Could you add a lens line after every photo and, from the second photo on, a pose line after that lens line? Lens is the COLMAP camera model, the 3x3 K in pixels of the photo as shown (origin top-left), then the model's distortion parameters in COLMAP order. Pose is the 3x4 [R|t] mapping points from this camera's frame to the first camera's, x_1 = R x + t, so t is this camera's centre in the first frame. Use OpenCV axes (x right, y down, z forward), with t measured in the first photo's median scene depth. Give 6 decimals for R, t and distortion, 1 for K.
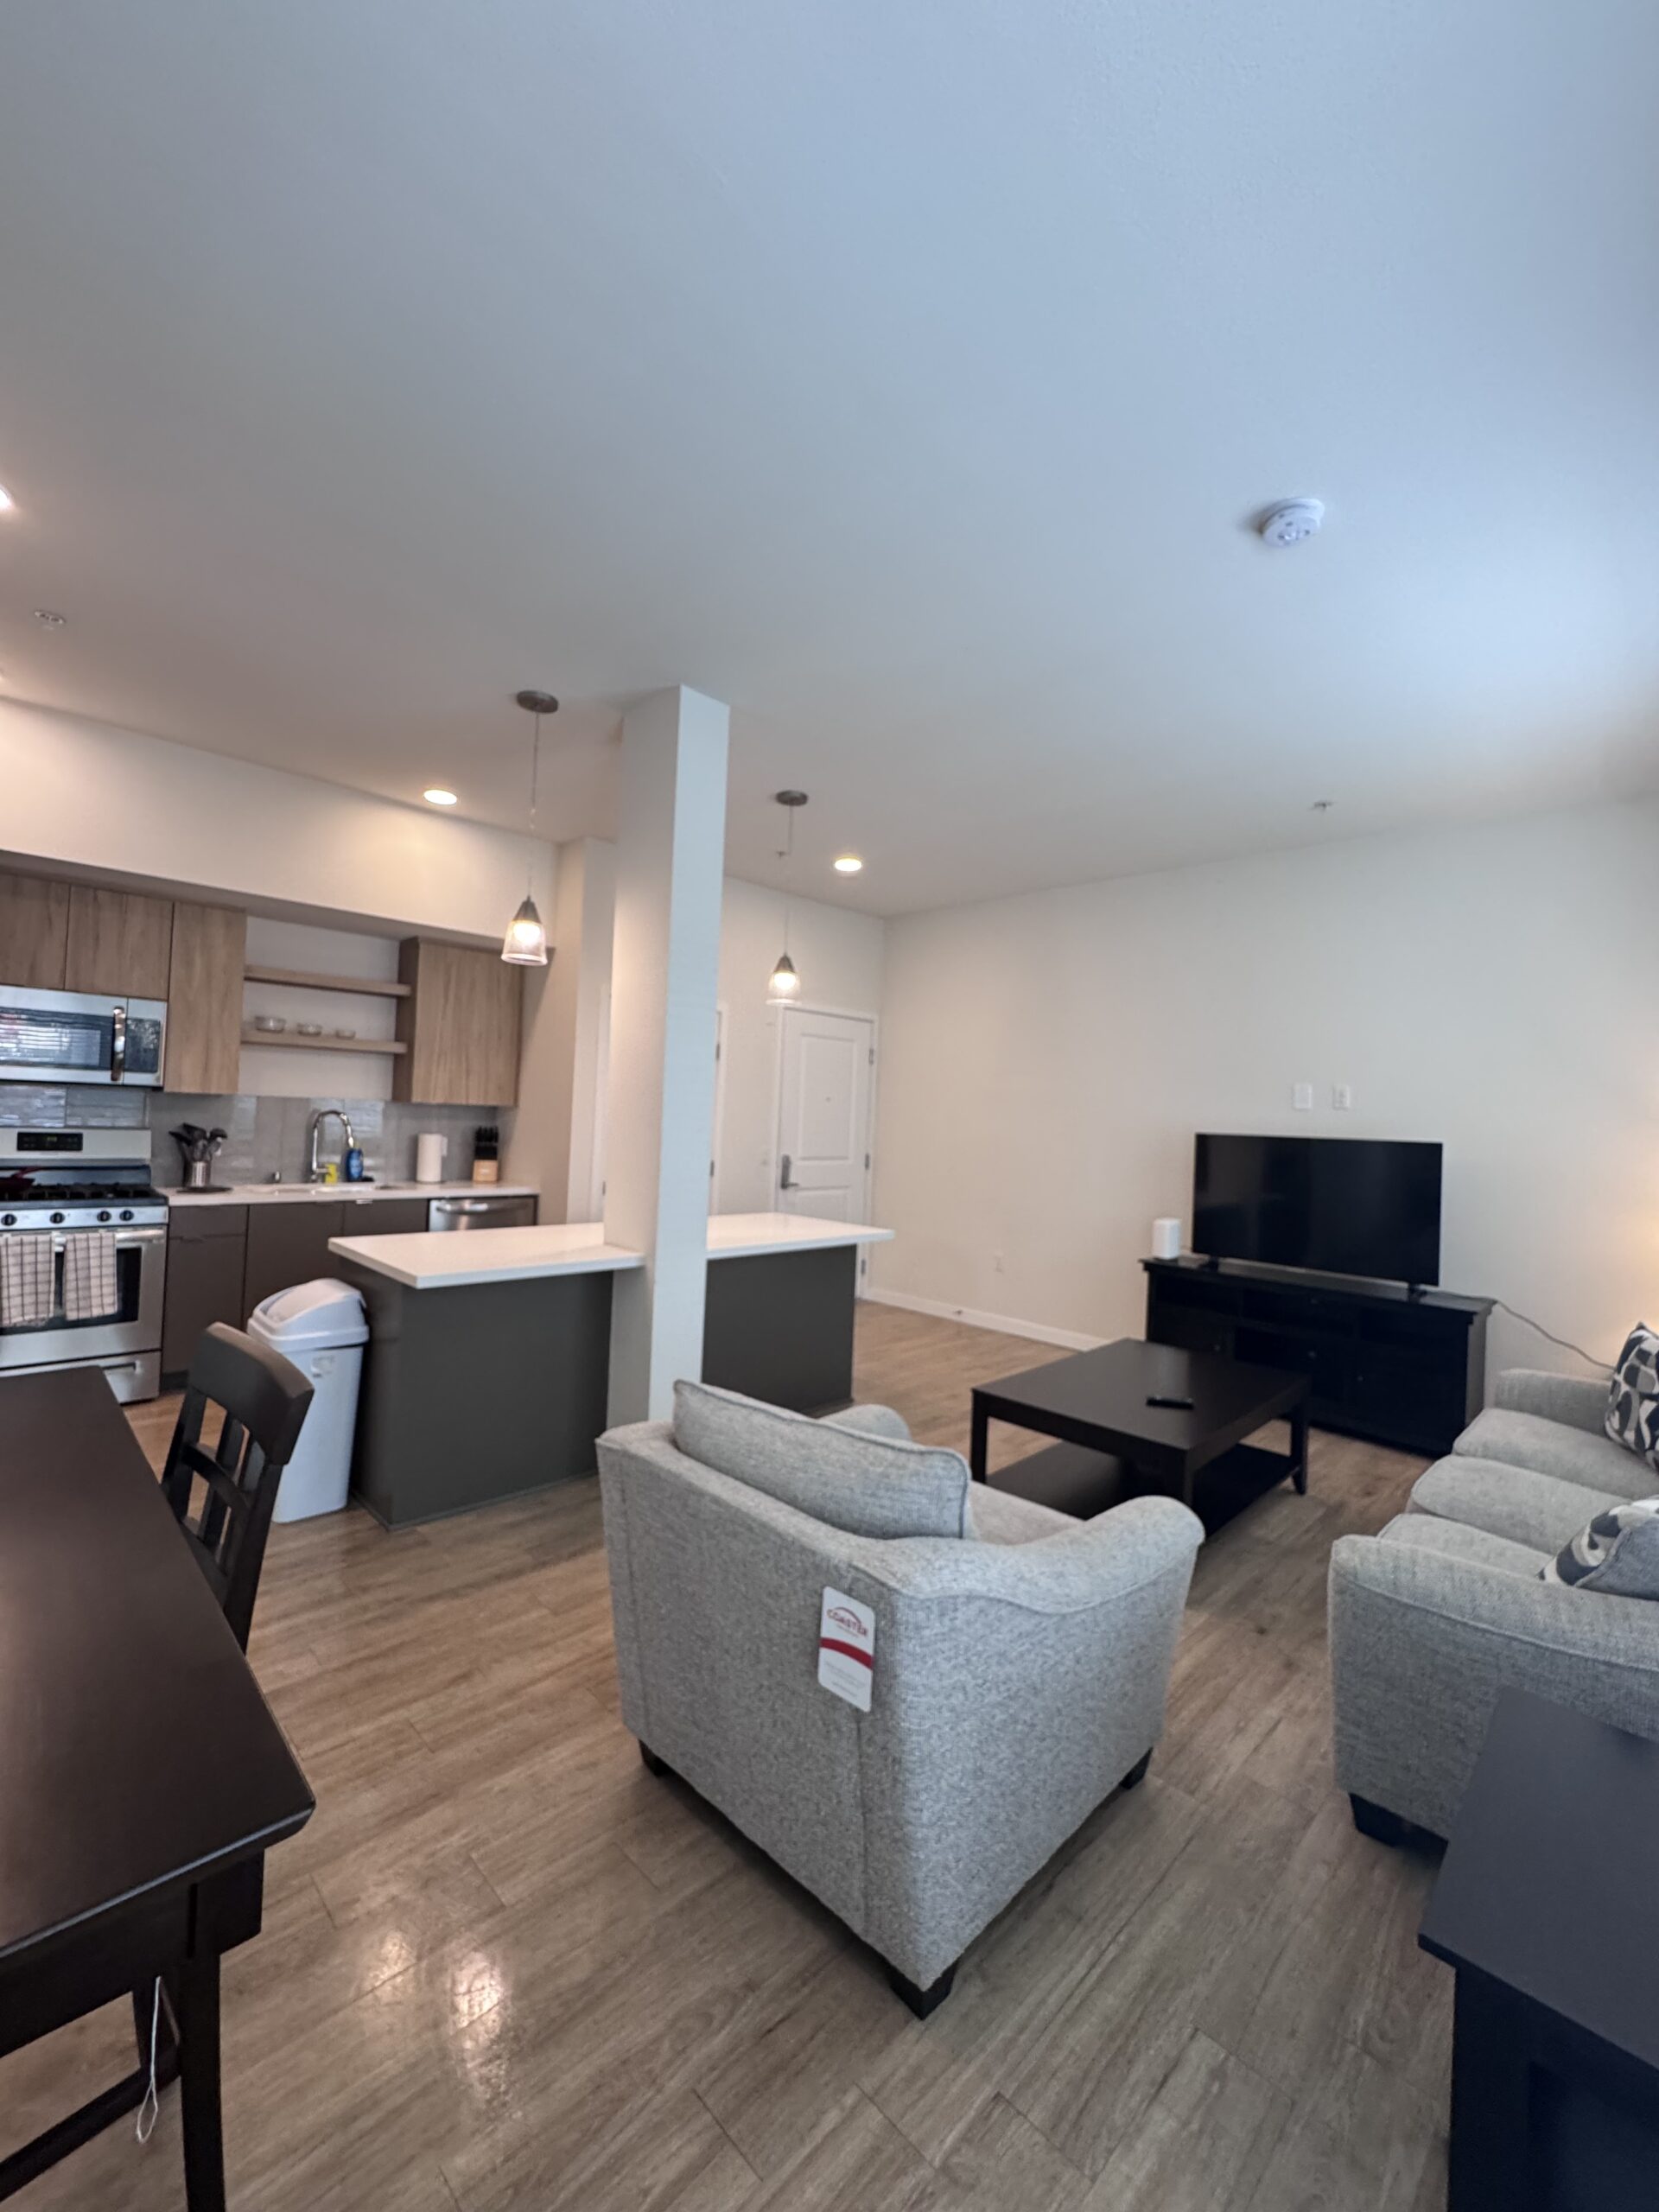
lens RADIAL K [[884.2, 0, 826.4], [0, 884.2, 1105.6], [0, 0, 1]] dist [-0.007499, 0.000576]
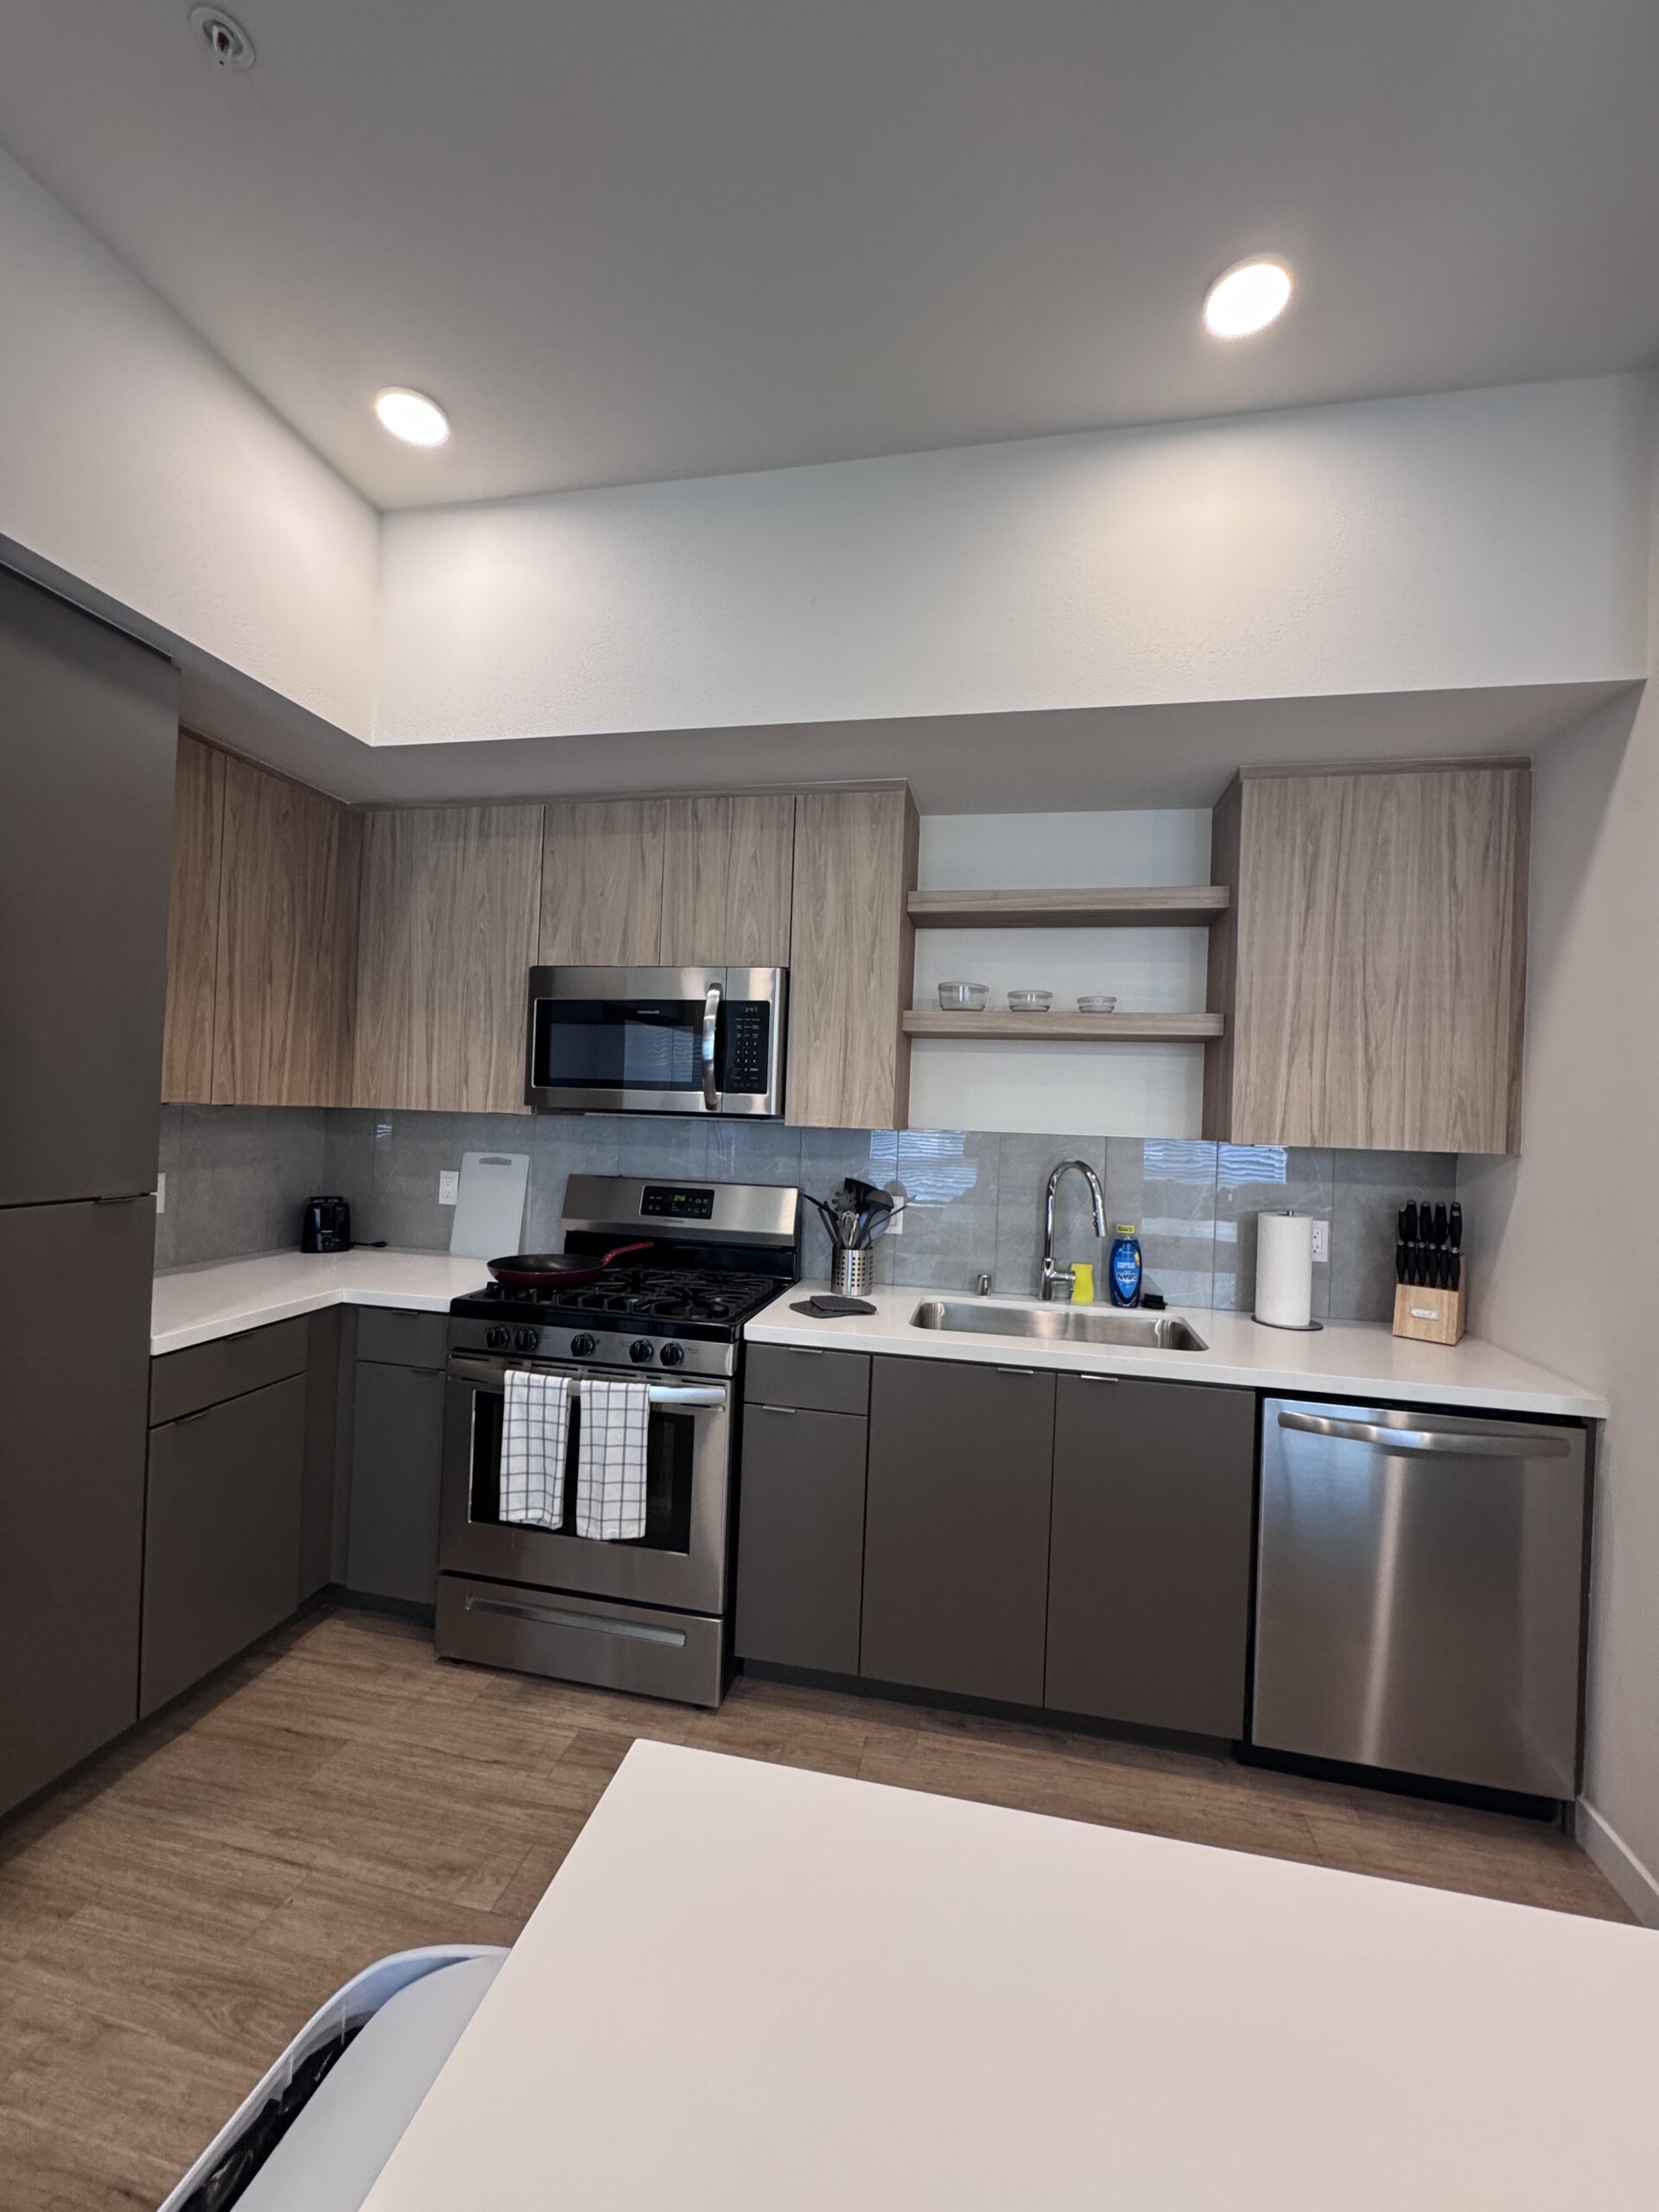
lens RADIAL K [[884.2, 0, 823.5], [0, 884.2, 1103.6], [0, 0, 1]] dist [-0.007499, 0.000576]
pose [[0.551096, -0.026110, -0.834033, -0.241773], [-0.000154, 0.999507, -0.031392, -0.011417], [0.834442, 0.017429, 0.550821, 0.662518]]
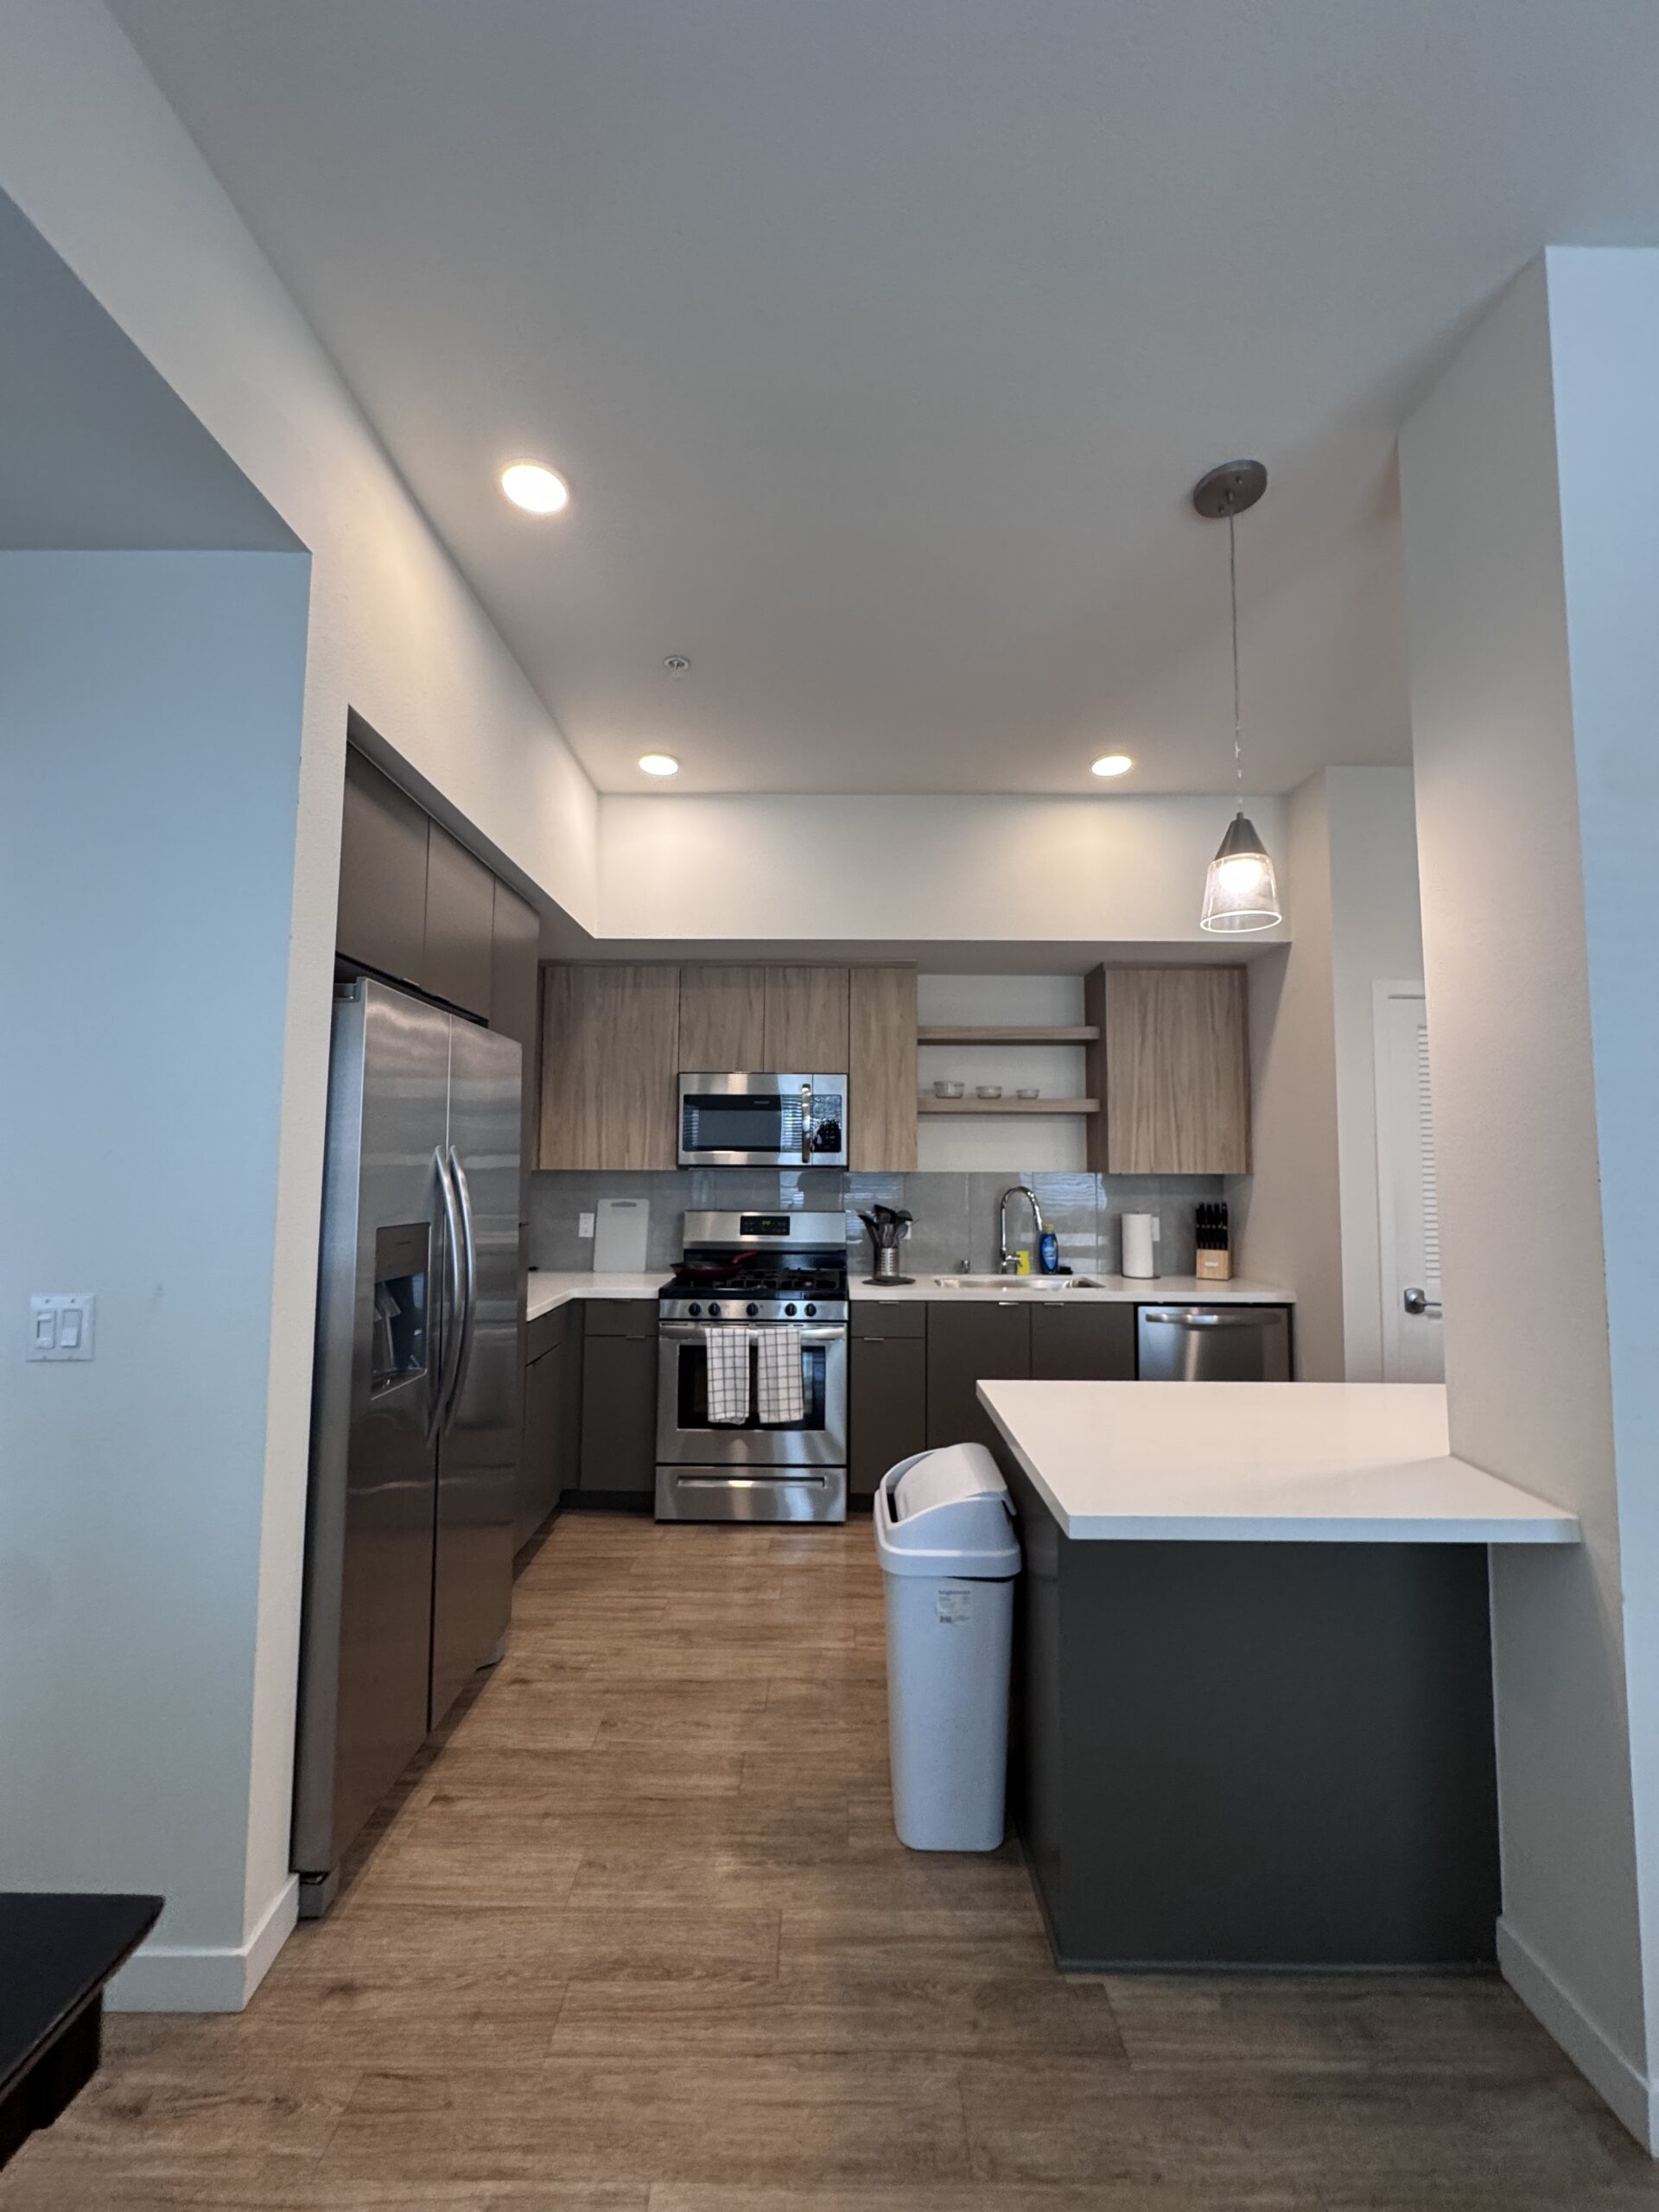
lens RADIAL K [[884.2, 0, 826.3], [0, 884.2, 1105.5], [0, 0, 1]] dist [-0.007499, 0.000576]
pose [[0.704981, -0.085933, -0.704001, -0.104040], [0.034341, 0.995604, -0.087138, -0.004738], [0.708395, 0.037255, 0.704833, 0.307471]]
